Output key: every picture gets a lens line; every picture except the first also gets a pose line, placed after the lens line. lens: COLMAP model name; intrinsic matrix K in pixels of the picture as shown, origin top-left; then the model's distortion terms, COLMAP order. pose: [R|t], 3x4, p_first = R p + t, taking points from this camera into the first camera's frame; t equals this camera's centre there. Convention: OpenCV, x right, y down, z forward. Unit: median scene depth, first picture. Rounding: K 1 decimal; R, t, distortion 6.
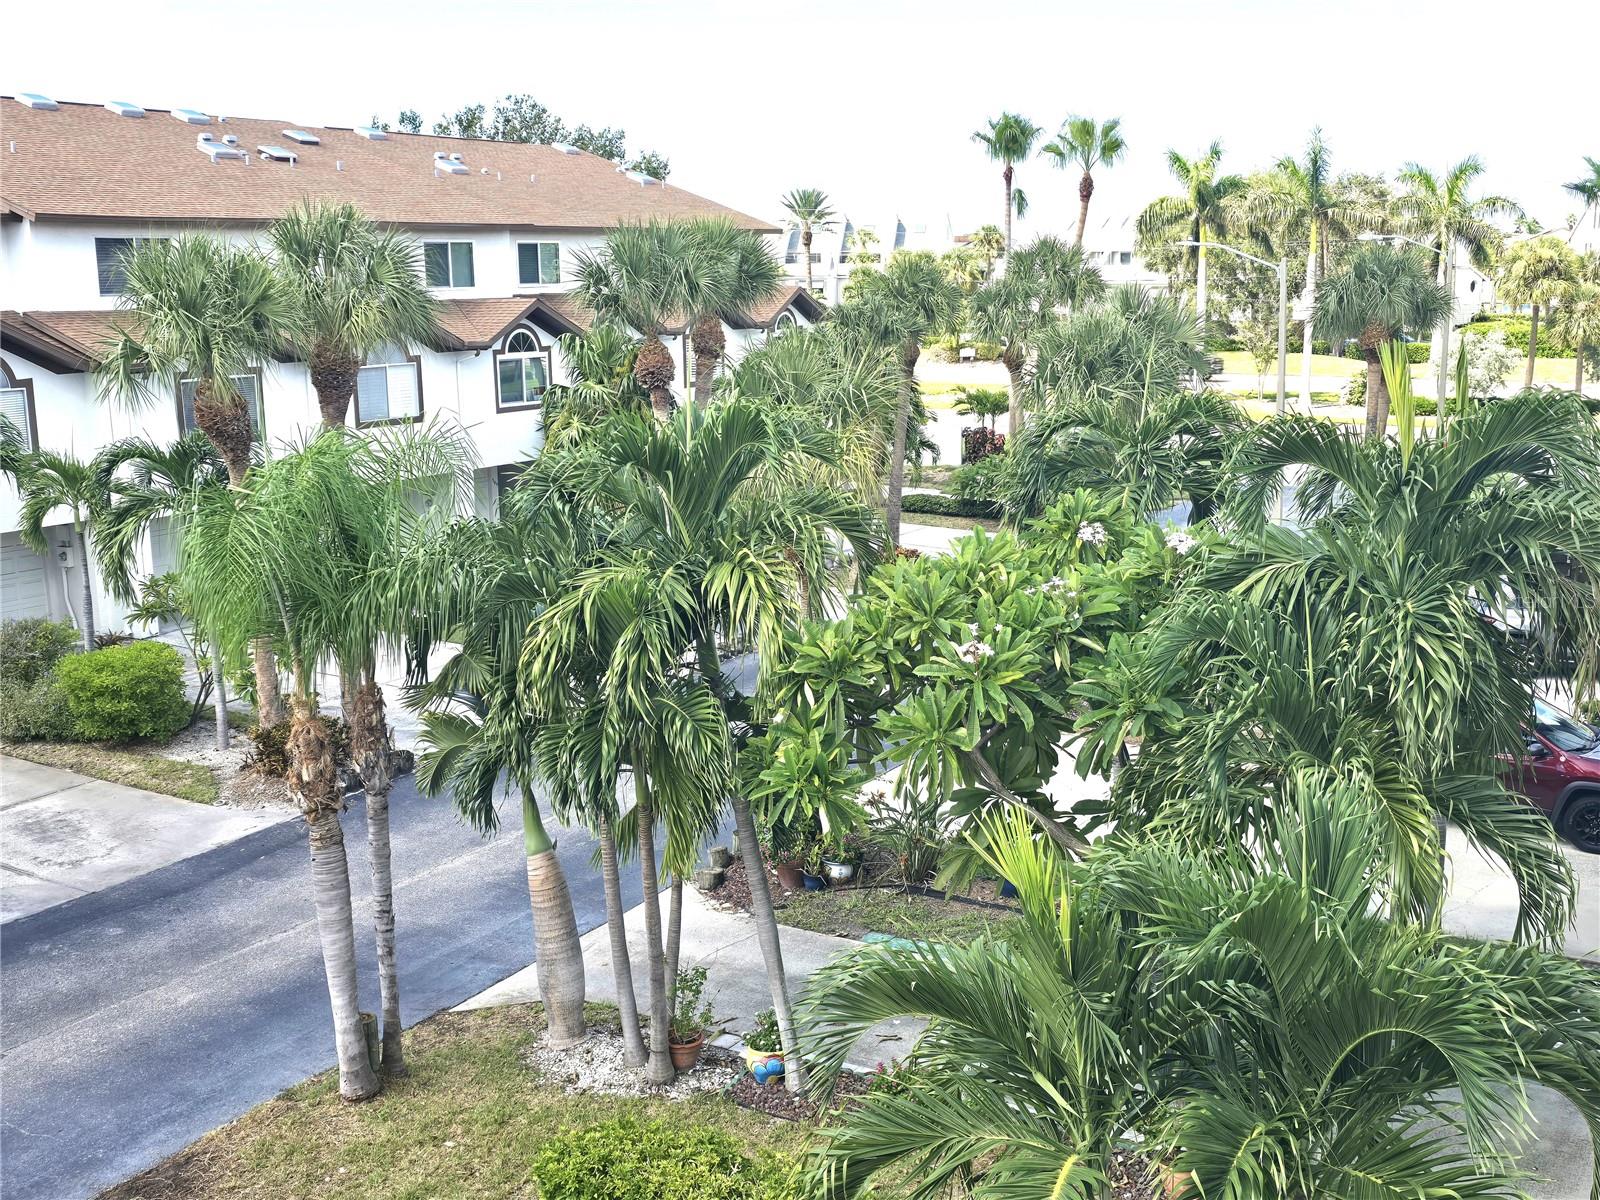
lens RADIAL K [[1679.7, 0, 798.3], [0, 1679.7, 635.5], [0, 0, 1]] dist [0.064869, -0.013593]
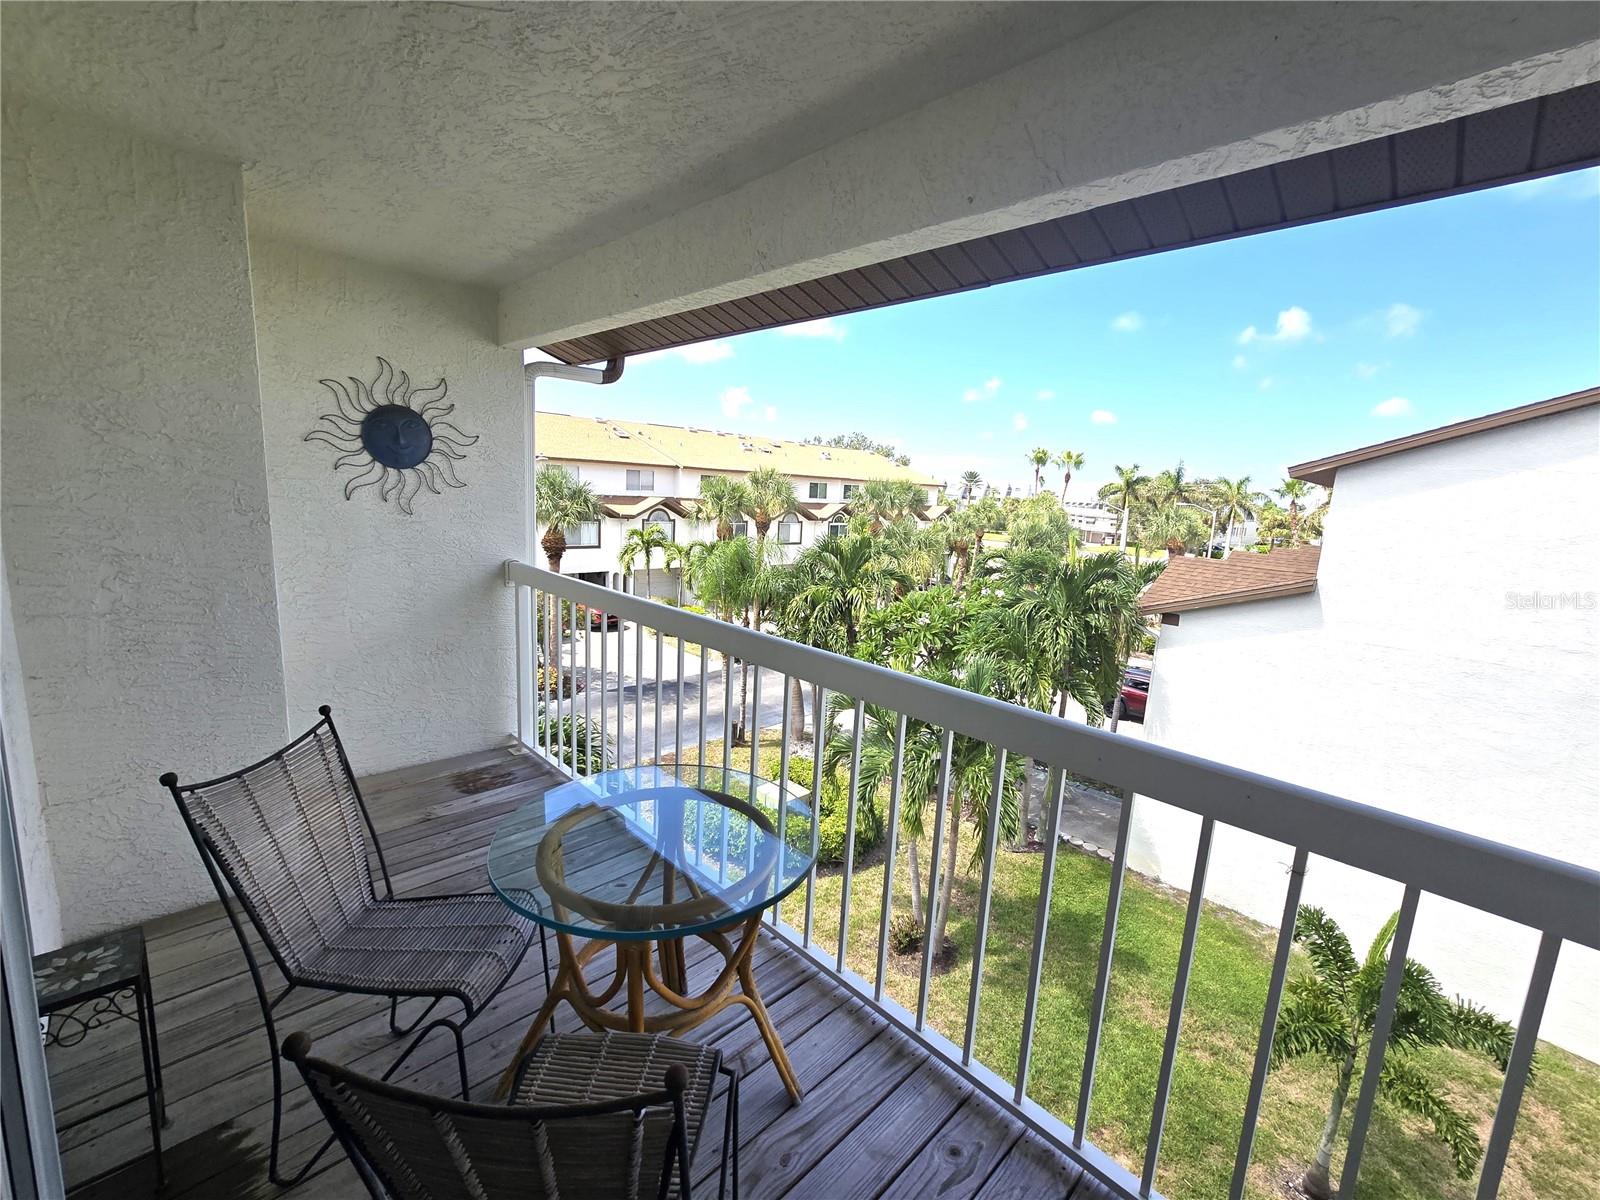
lens RADIAL K [[652.1, 0, 800.0], [0, 652.1, 600.0], [0, 0, 1]] dist [-0.001162, -0.000052]
pose [[0.965682, 0.103134, -0.238374, 0.065202], [-0.116487, 0.992279, -0.042587, 0.018880], [0.232141, 0.068893, 0.970239, -0.080988]]
